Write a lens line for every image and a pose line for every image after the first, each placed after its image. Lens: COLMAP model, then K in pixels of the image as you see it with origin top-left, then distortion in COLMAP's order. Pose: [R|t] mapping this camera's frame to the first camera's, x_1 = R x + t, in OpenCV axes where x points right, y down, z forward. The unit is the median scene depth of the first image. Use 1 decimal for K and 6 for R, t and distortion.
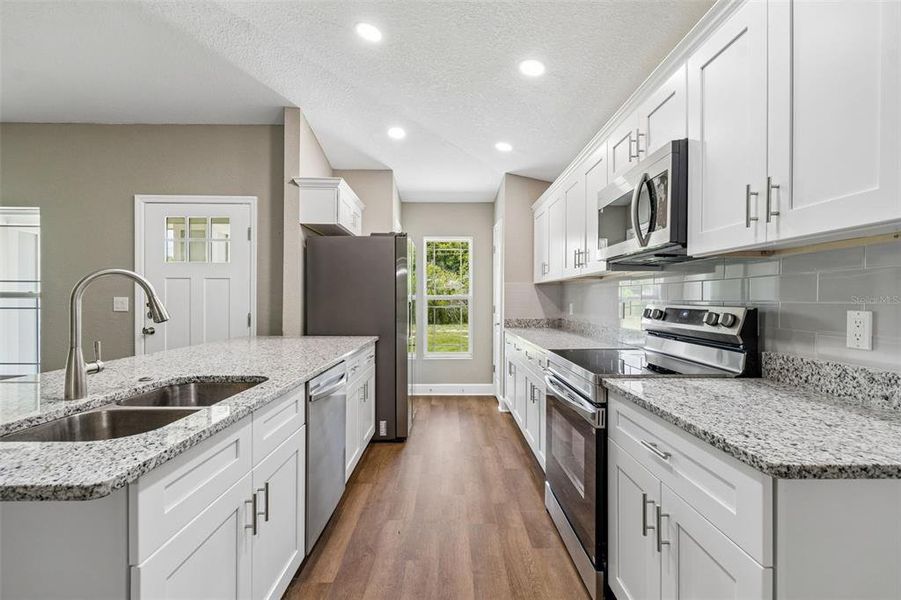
lens RADIAL K [[401.2, 0, 450.5], [0, 401.2, 300.0], [0, 0, 1]] dist [0.001455, -0.000278]
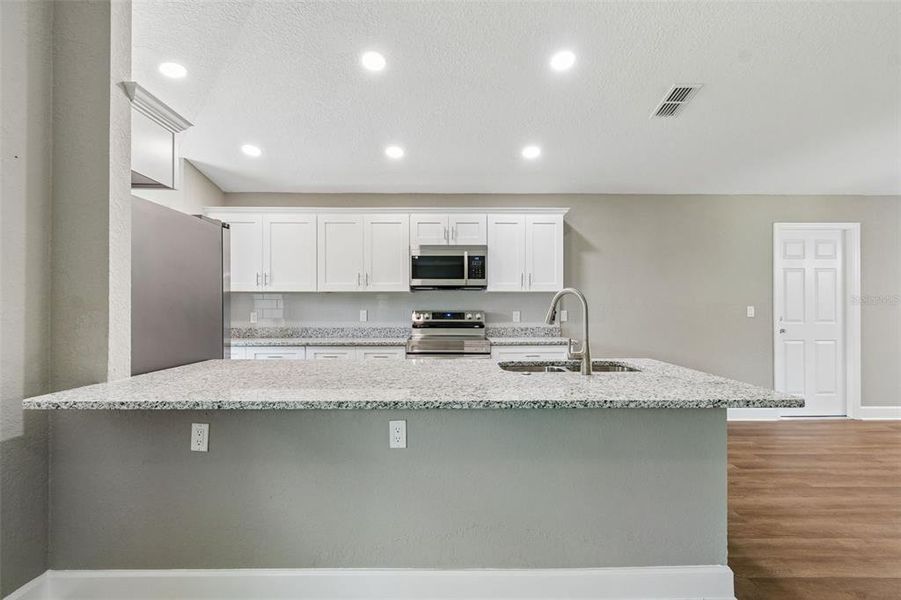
lens RADIAL K [[401.2, 0, 450.5], [0, 401.2, 300.0], [0, 0, 1]] dist [0.001455, -0.000278]
pose [[0.002403, 0.018024, 0.999835, -1.362047], [0.001759, 0.999836, -0.018028, -0.005217], [-0.999996, 0.001802, 0.002371, 0.849811]]
